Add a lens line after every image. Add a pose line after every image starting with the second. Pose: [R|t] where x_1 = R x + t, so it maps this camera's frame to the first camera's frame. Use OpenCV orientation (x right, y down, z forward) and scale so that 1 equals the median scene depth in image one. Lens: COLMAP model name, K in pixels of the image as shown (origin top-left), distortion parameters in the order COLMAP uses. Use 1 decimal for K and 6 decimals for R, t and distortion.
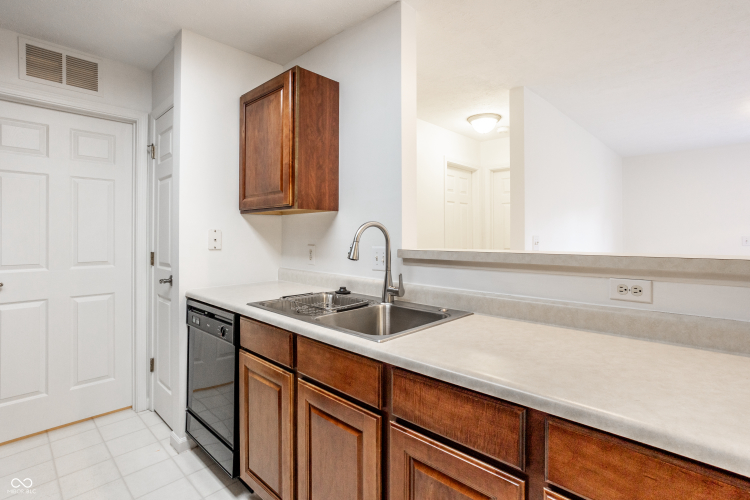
lens RADIAL K [[368.4, 0, 374.7], [0, 368.4, 231.7], [0, 0, 1]] dist [-0.025117, 0.015079]
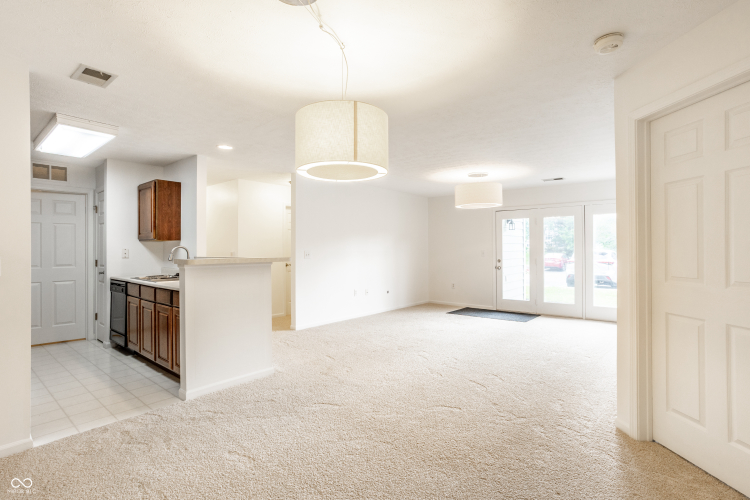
lens RADIAL K [[368.4, 0, 369.7], [0, 368.4, 248.9], [0, 0, 1]] dist [-0.025117, 0.015079]
pose [[0.997925, -0.002078, 0.064351, 0.867052], [0.001633, 0.999974, 0.006972, -0.017015], [-0.064364, -0.006853, 0.997903, -1.243387]]
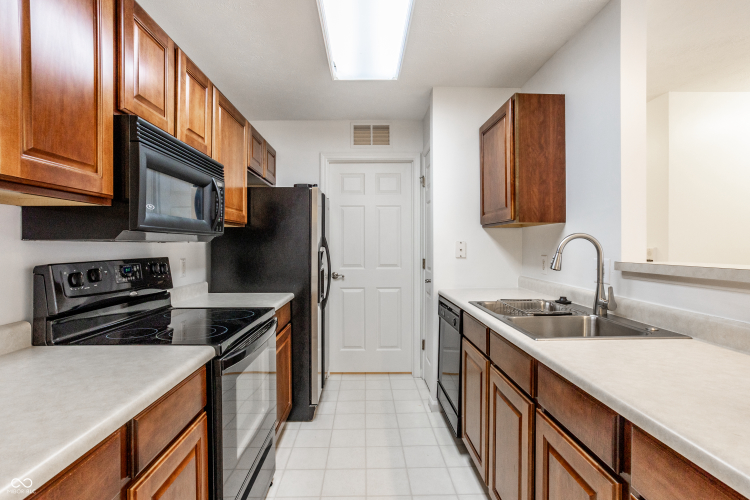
lens RADIAL K [[368.4, 0, 374.5], [0, 368.4, 245.0], [0, 0, 1]] dist [-0.025117, 0.015079]
pose [[0.718539, -0.000262, -0.695487, 0.214169], [0.006020, 0.999965, 0.005843, -0.003142], [0.695461, -0.008385, 0.718515, -0.082332]]
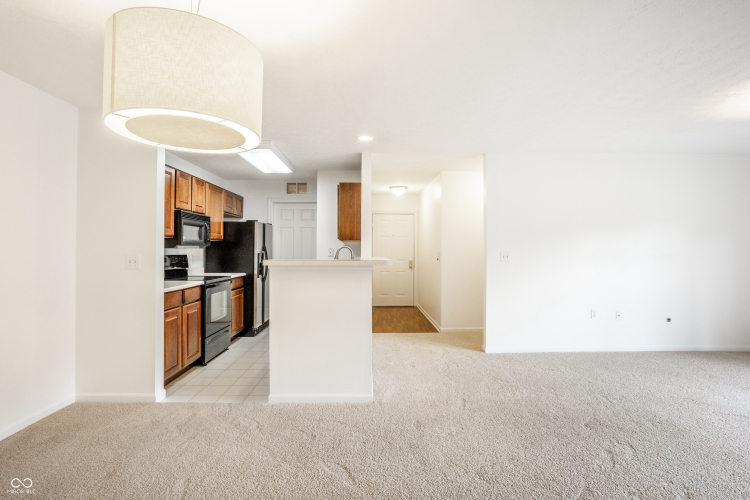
lens RADIAL K [[368.4, 0, 371.1], [0, 368.4, 244.0], [0, 0, 1]] dist [-0.025117, 0.015079]
pose [[0.708141, -0.009042, -0.706014, 1.476265], [0.003018, 0.999948, -0.009780, -0.008512], [0.706065, 0.004795, 0.708131, -0.538375]]
